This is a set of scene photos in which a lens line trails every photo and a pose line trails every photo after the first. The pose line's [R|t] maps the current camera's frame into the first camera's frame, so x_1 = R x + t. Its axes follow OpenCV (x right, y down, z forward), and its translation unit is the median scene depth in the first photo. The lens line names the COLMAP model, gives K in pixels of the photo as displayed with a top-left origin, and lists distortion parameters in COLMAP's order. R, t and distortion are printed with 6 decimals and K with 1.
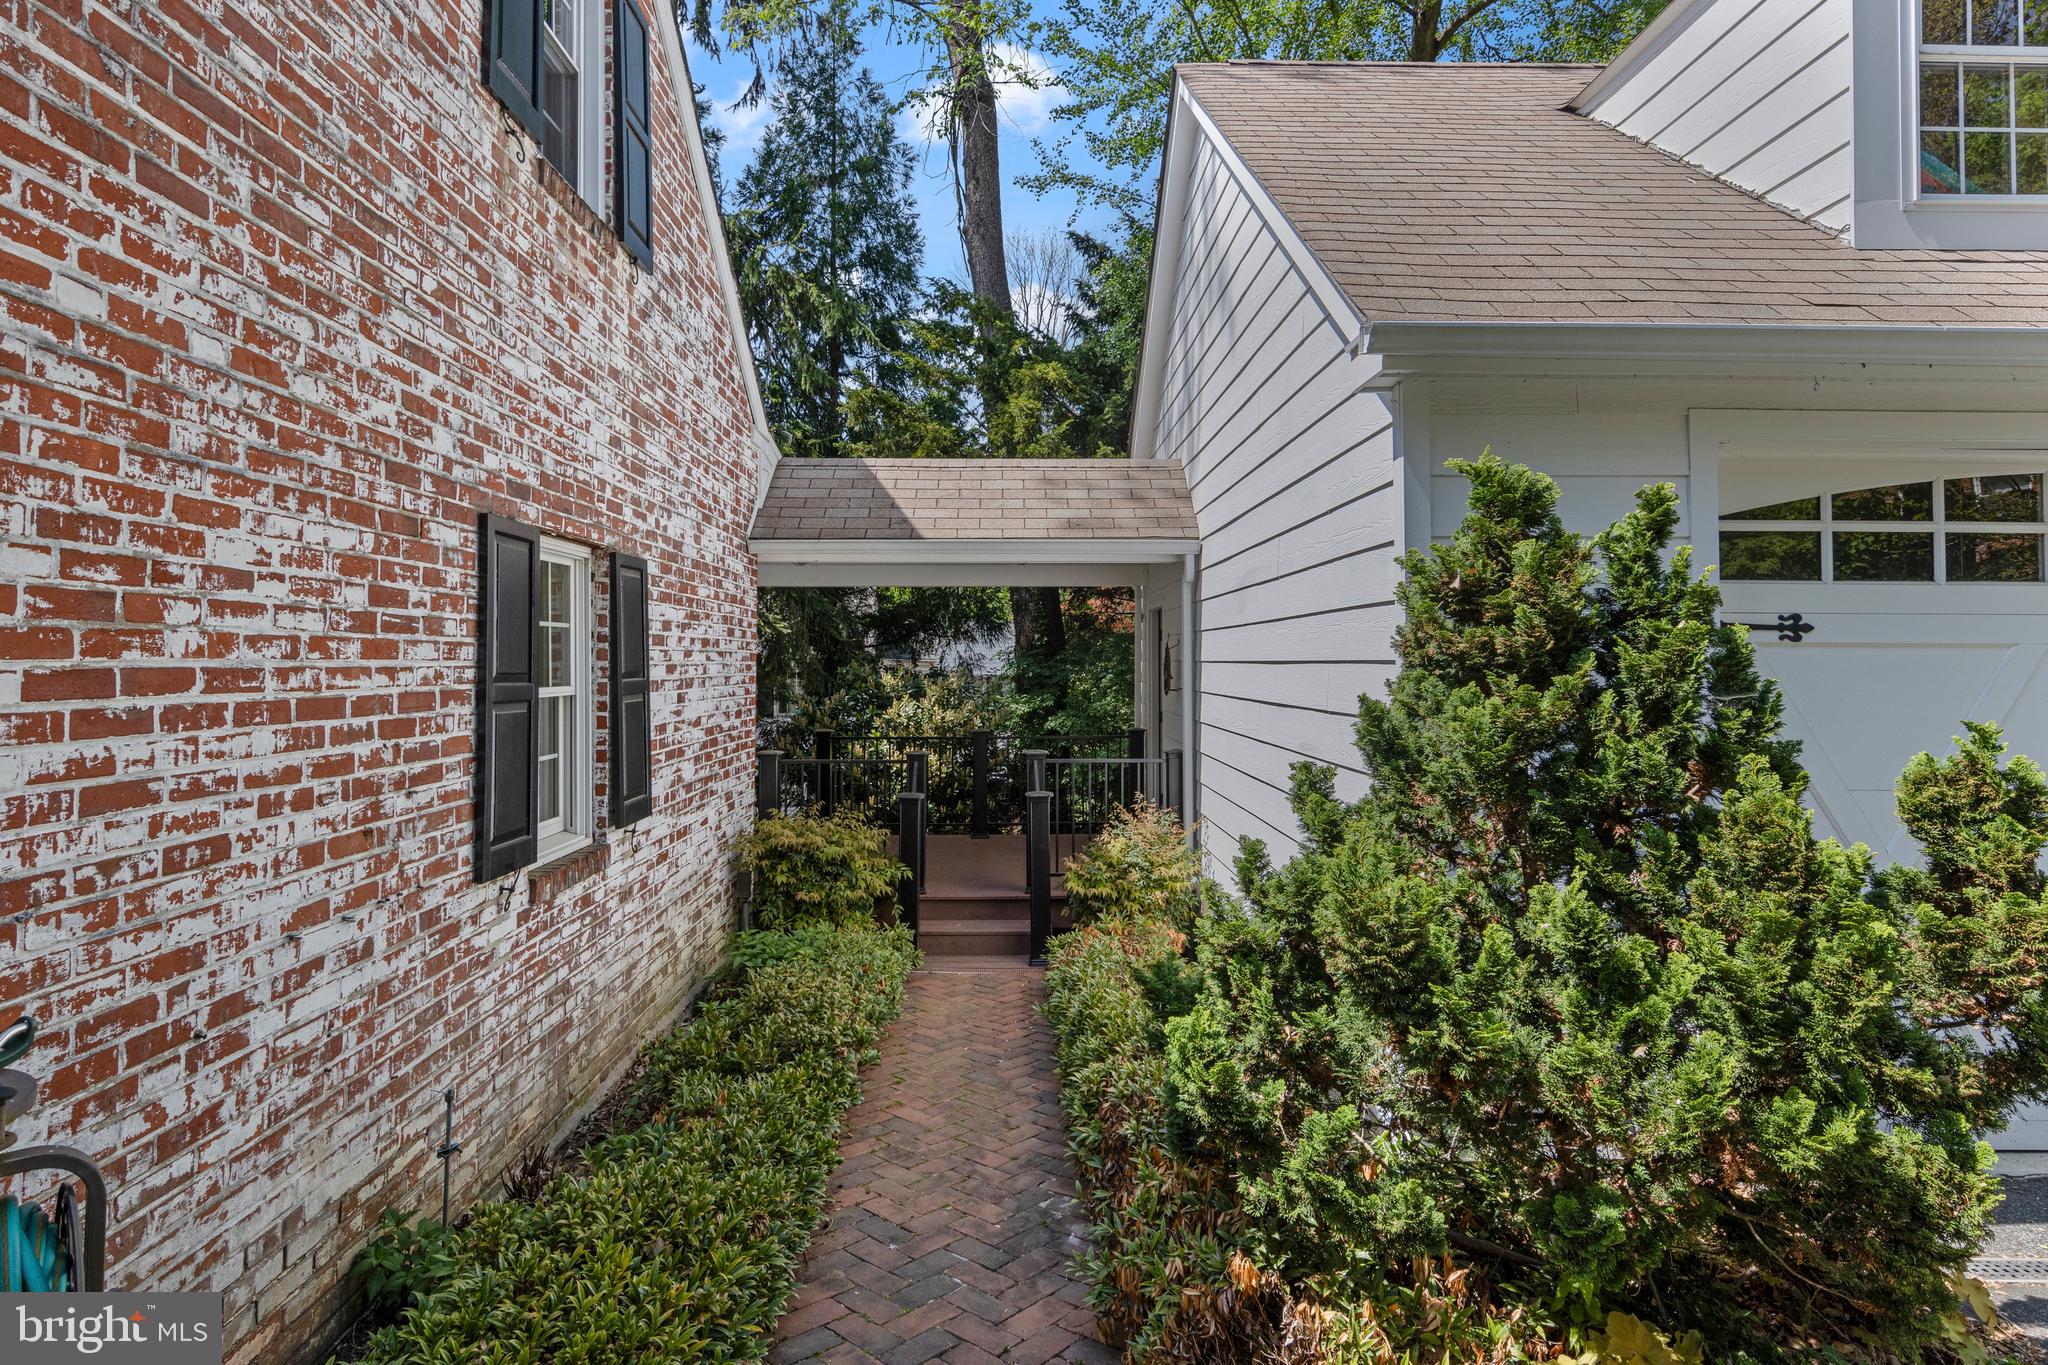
lens RADIAL K [[1086.1, 0, 1031.9], [0, 1086.1, 671.6], [0, 0, 1]] dist [0.001096, 0.000658]
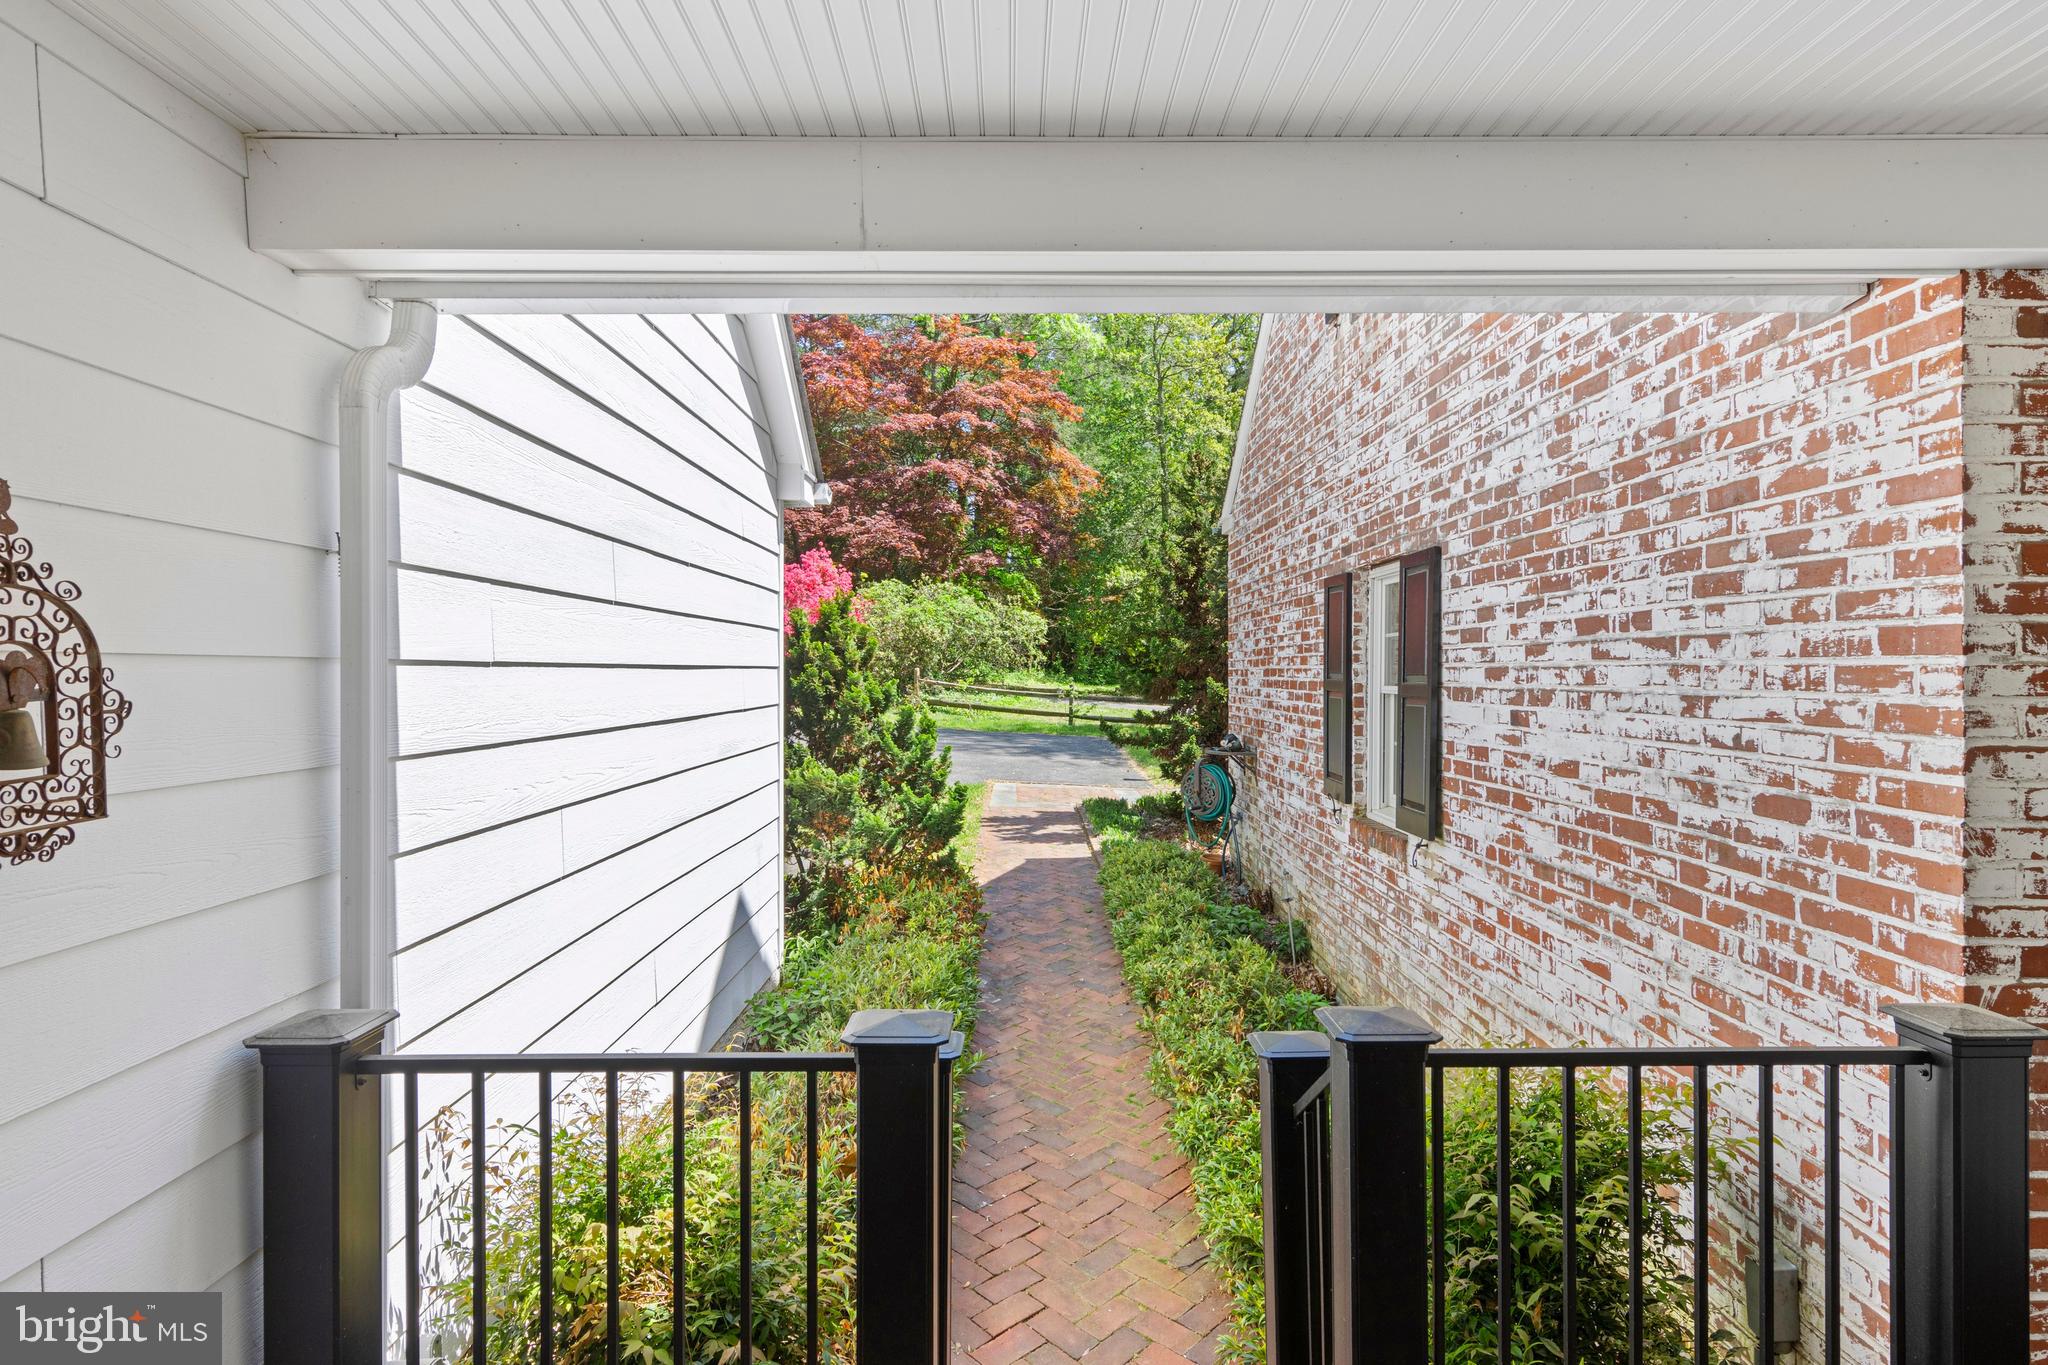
lens RADIAL K [[1086.1, 0, 1025.8], [0, 1086.1, 671.3], [0, 0, 1]] dist [0.001096, 0.000658]
pose [[-0.999791, -0.002120, 0.020326, -0.033348], [-0.001927, 0.999953, 0.009515, -0.007859], [-0.020345, 0.009474, -0.999748, 1.362412]]
